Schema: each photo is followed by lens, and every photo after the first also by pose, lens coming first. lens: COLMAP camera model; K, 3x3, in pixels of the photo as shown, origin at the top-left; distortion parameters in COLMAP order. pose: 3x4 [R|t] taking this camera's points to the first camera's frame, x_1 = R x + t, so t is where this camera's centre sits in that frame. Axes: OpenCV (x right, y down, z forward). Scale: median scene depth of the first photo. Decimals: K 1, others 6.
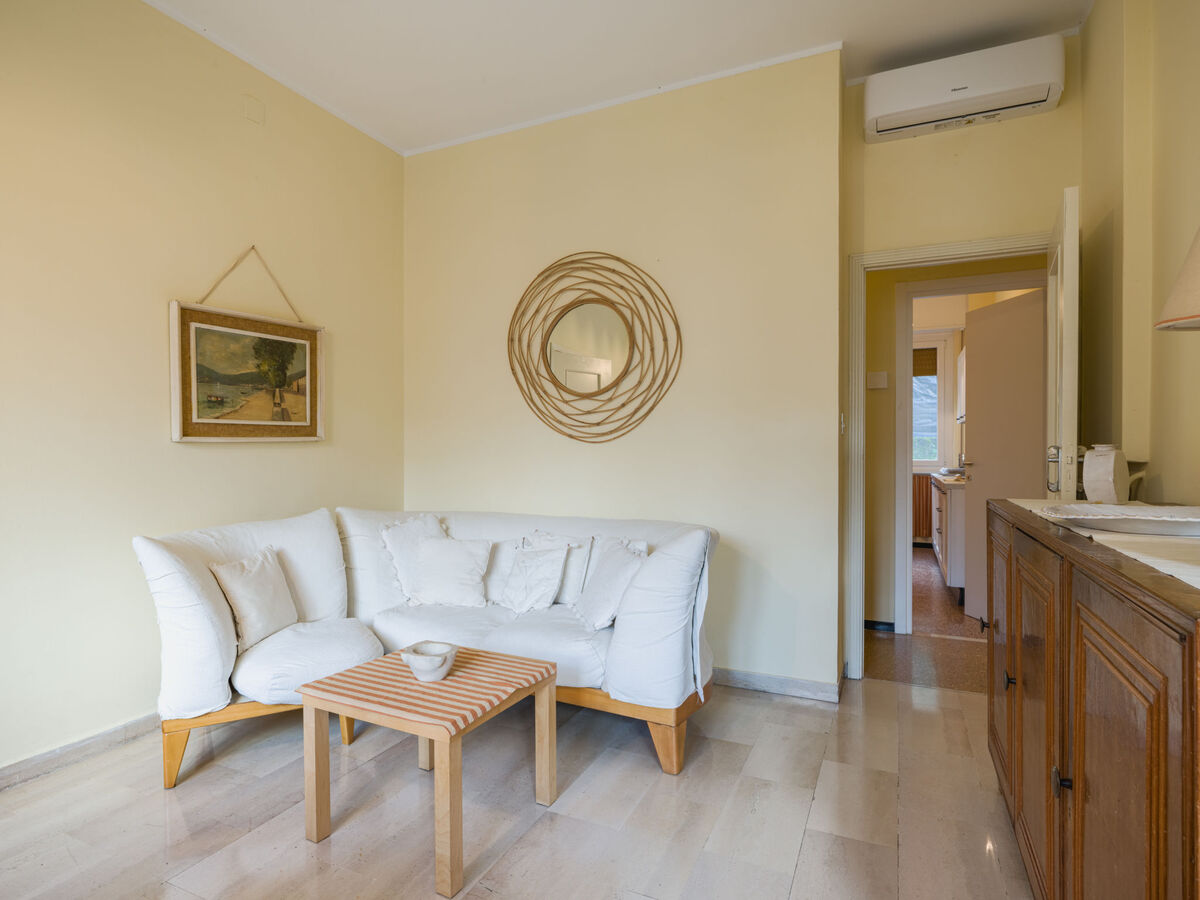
lens RADIAL K [[719.9, 0, 599.9], [0, 719.9, 455.7], [0, 0, 1]] dist [-0.008326, -0.000484]
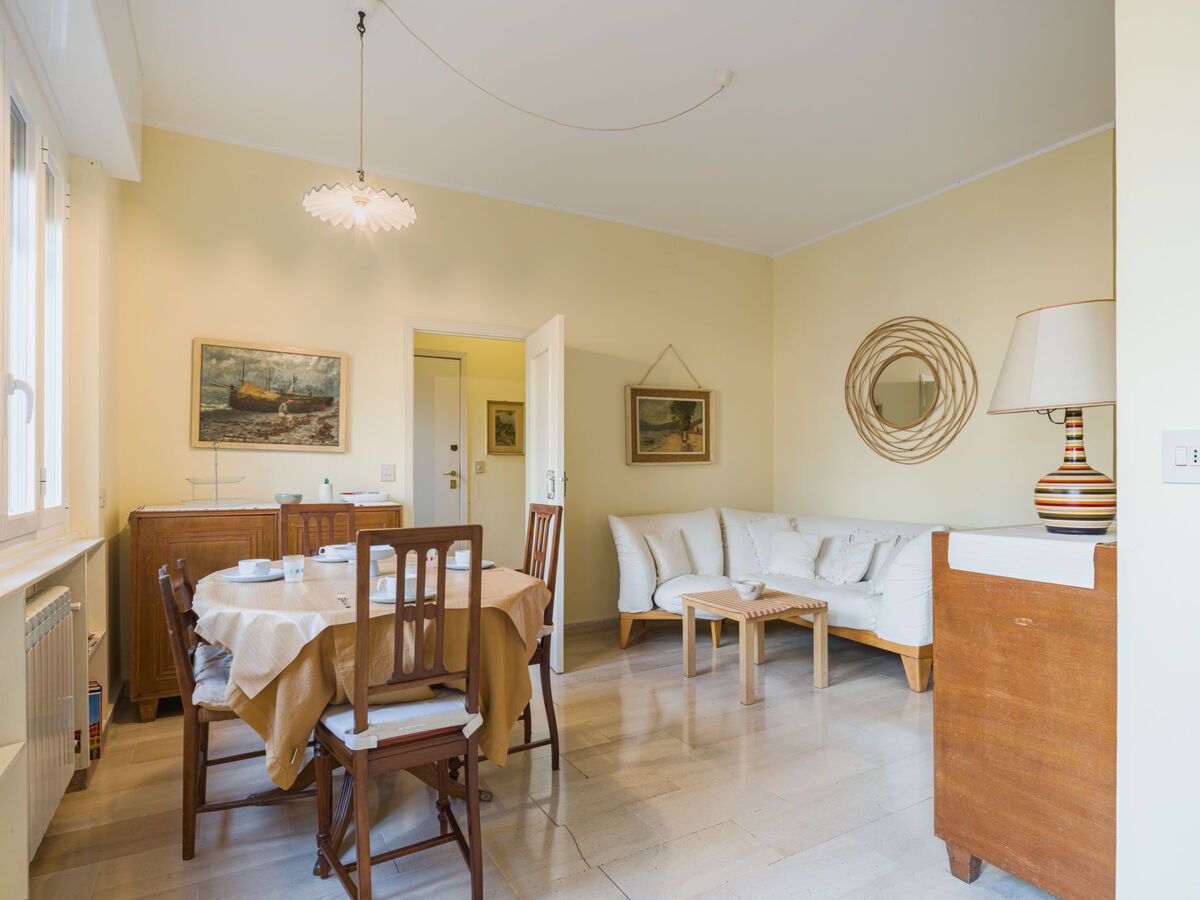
lens RADIAL K [[719.9, 0, 599.9], [0, 719.9, 455.7], [0, 0, 1]] dist [-0.008326, -0.000484]
pose [[0.832047, -0.011234, -0.554591, 0.275036], [-0.003200, 0.999681, -0.025051, 0.000826], [0.554695, 0.022618, 0.831746, -0.423023]]
